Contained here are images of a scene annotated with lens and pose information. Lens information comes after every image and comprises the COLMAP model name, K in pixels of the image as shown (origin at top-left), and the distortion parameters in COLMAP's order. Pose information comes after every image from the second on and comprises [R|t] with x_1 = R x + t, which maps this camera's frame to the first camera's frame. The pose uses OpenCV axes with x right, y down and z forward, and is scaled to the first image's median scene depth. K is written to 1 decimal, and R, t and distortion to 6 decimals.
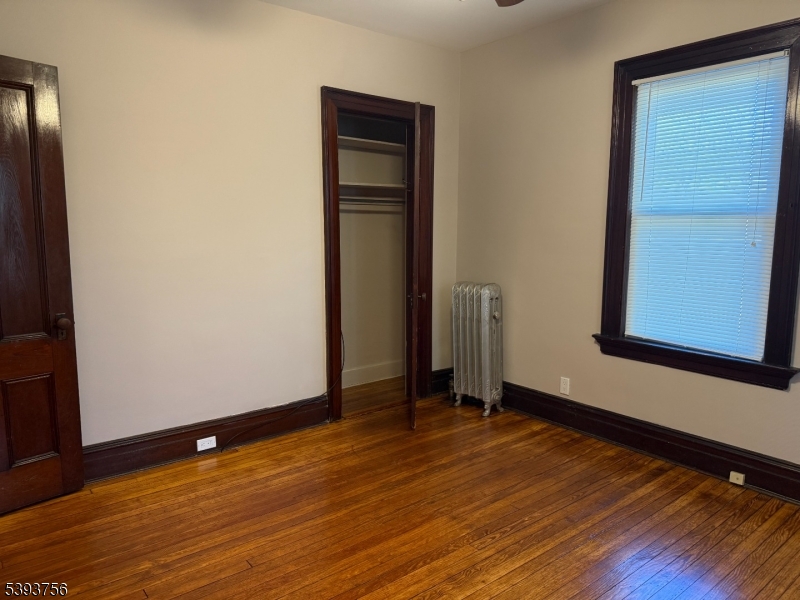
lens RADIAL K [[561.4, 0, 407.8], [0, 561.4, 298.7], [0, 0, 1]] dist [-0.003153, 0.002255]
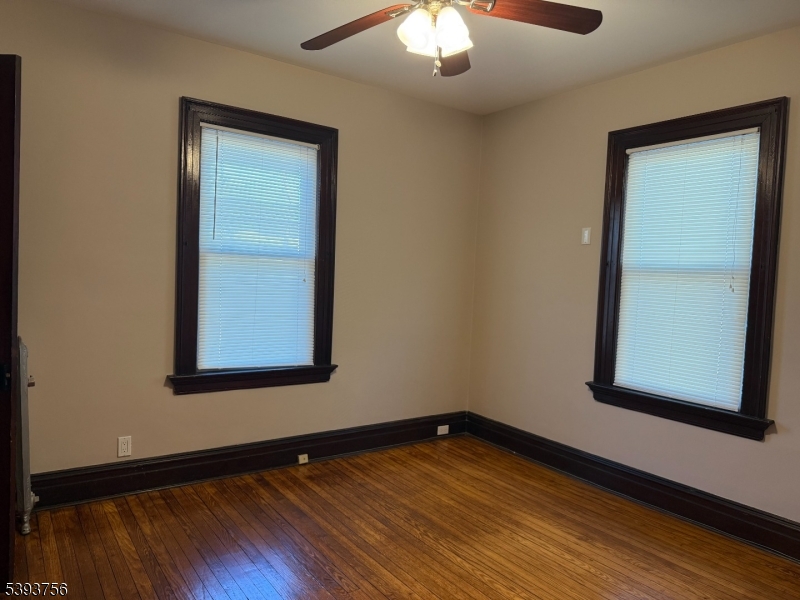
lens RADIAL K [[561.4, 0, 407.8], [0, 561.4, 298.7], [0, 0, 1]] dist [-0.003153, 0.002255]
pose [[0.057518, -0.049044, 0.997139, -0.653135], [0.083331, 0.995543, 0.044159, -0.084502], [-0.994861, 0.080552, 0.061349, 0.622728]]
